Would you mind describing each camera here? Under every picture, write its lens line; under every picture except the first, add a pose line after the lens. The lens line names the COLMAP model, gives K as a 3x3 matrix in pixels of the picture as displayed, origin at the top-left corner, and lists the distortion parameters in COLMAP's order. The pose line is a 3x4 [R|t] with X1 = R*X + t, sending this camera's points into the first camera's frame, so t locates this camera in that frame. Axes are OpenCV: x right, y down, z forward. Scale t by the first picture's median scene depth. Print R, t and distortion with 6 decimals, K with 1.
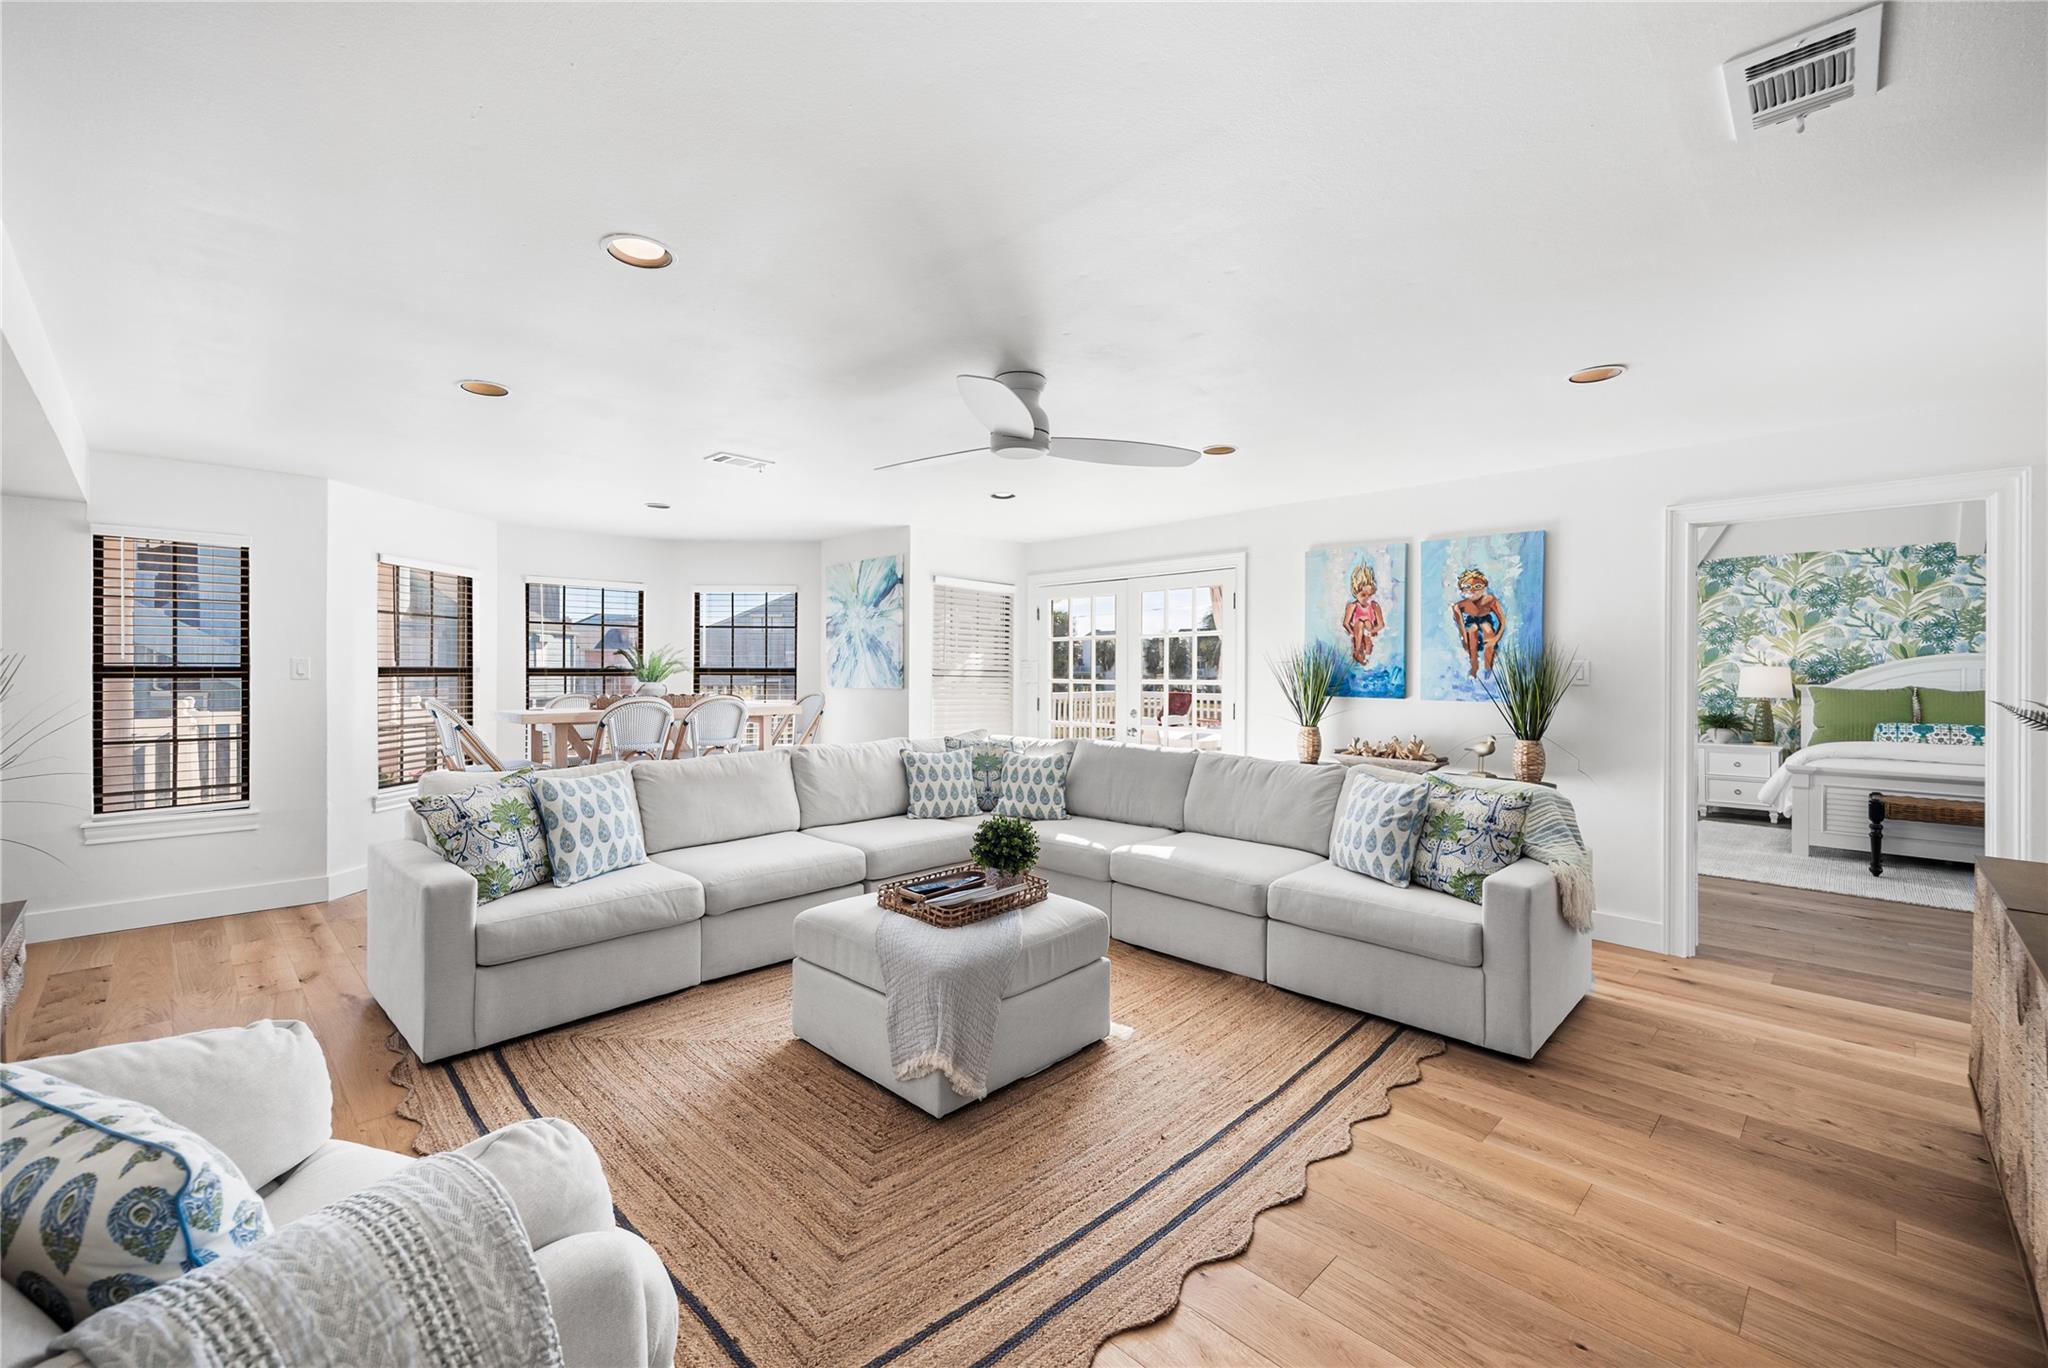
lens RADIAL K [[826.8, 0, 1017.9], [0, 826.8, 670.8], [0, 0, 1]] dist [0.001094, 0.000059]
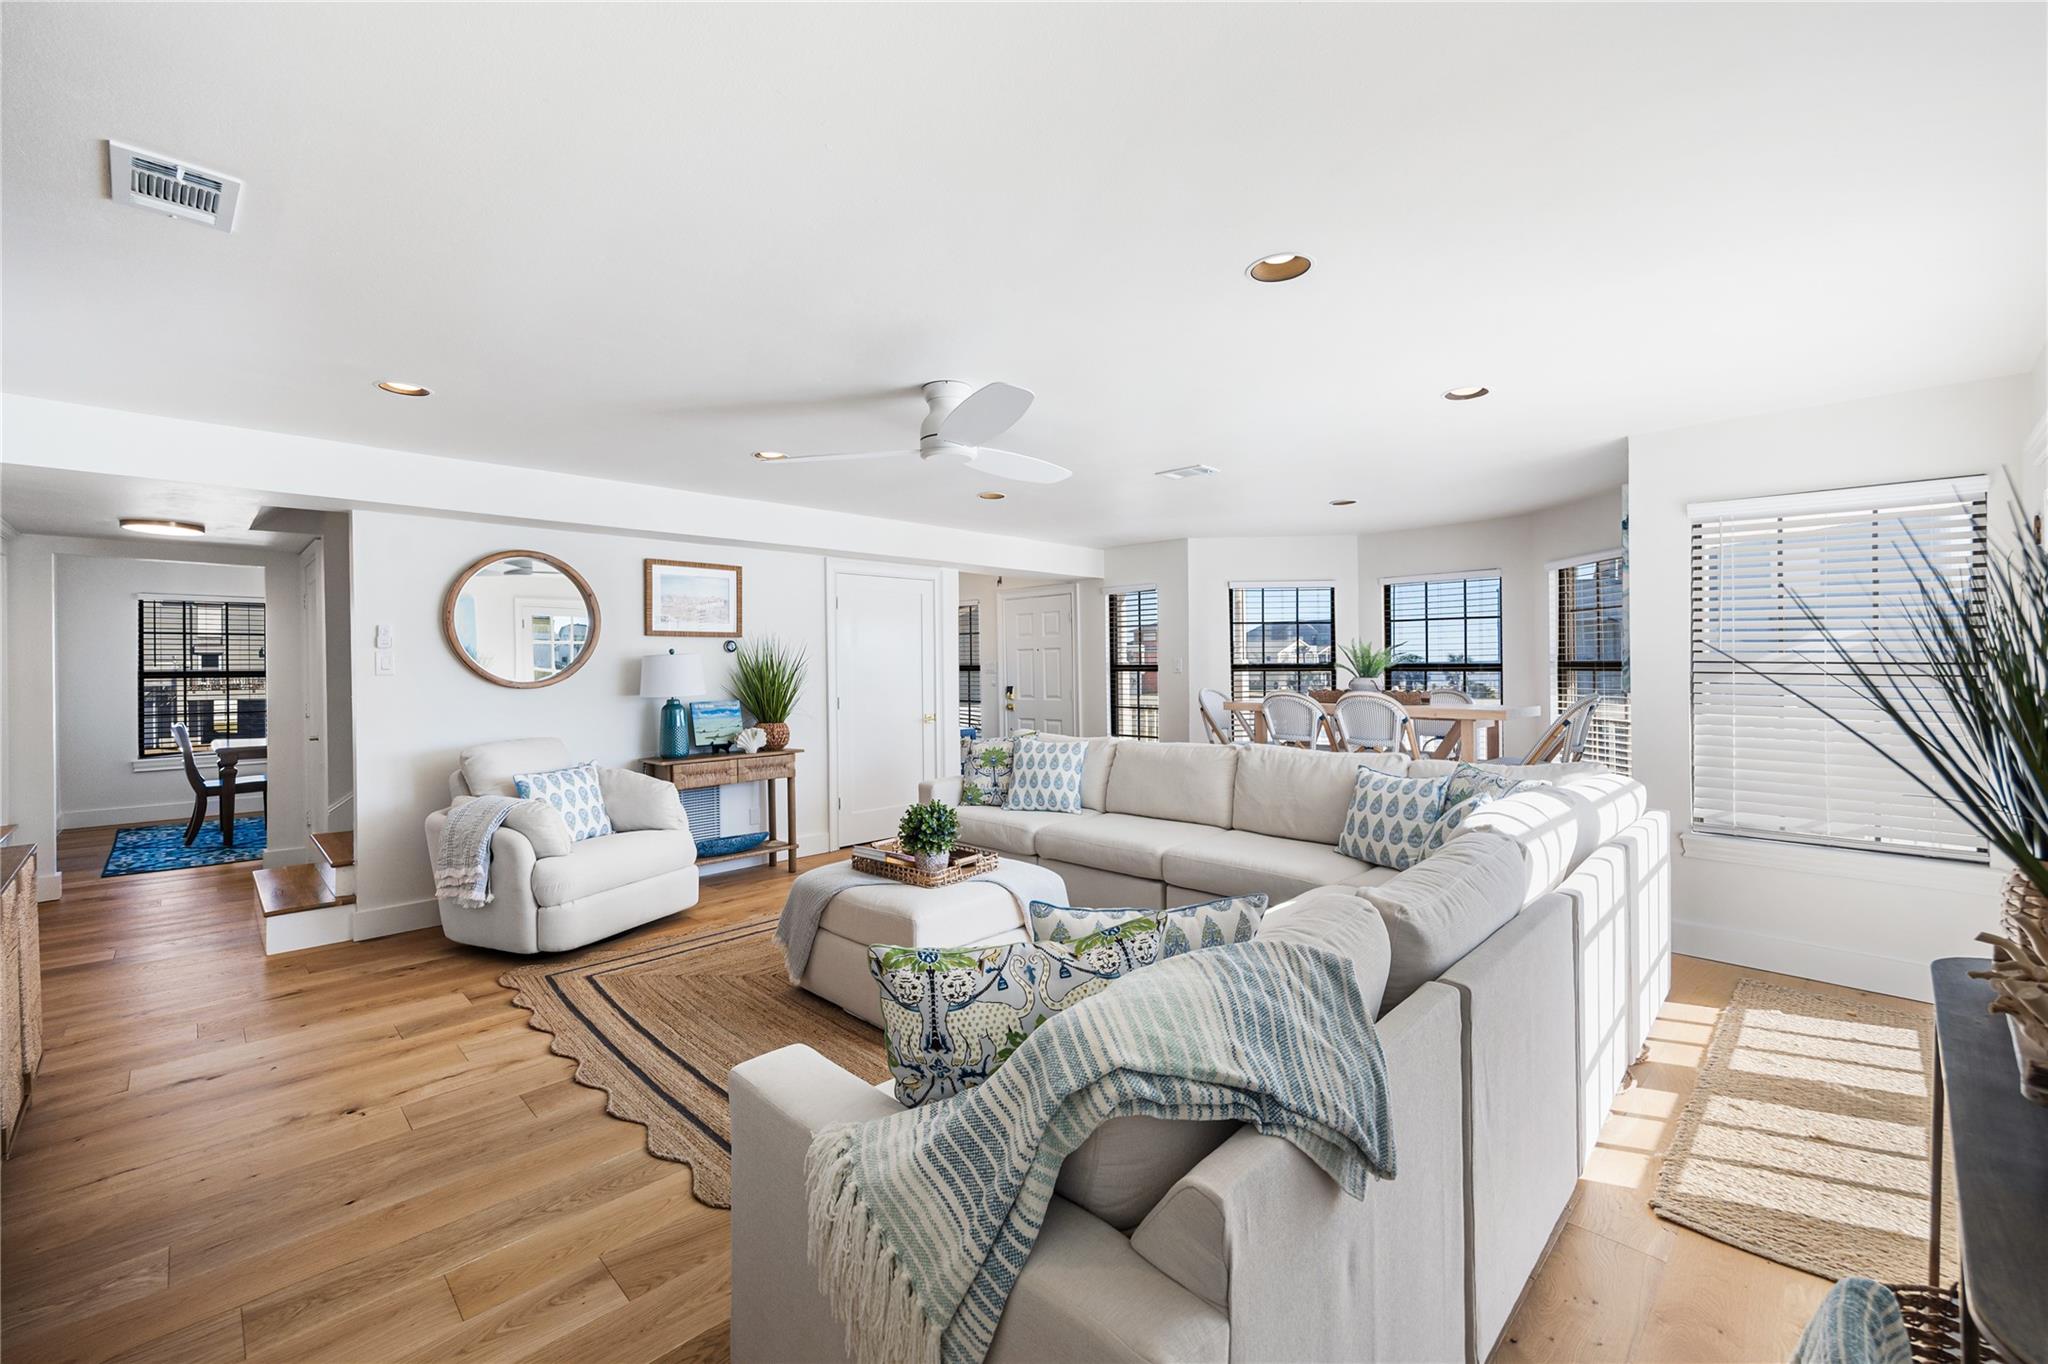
lens RADIAL K [[826.8, 0, 1017.9], [0, 826.8, 668.8], [0, 0, 1]] dist [0.001094, 0.000059]
pose [[0.025298, 0.001041, -0.999679, 0.560237], [0.002965, 0.999995, 0.001116, -0.000261], [0.999676, -0.002993, 0.025294, 0.565898]]
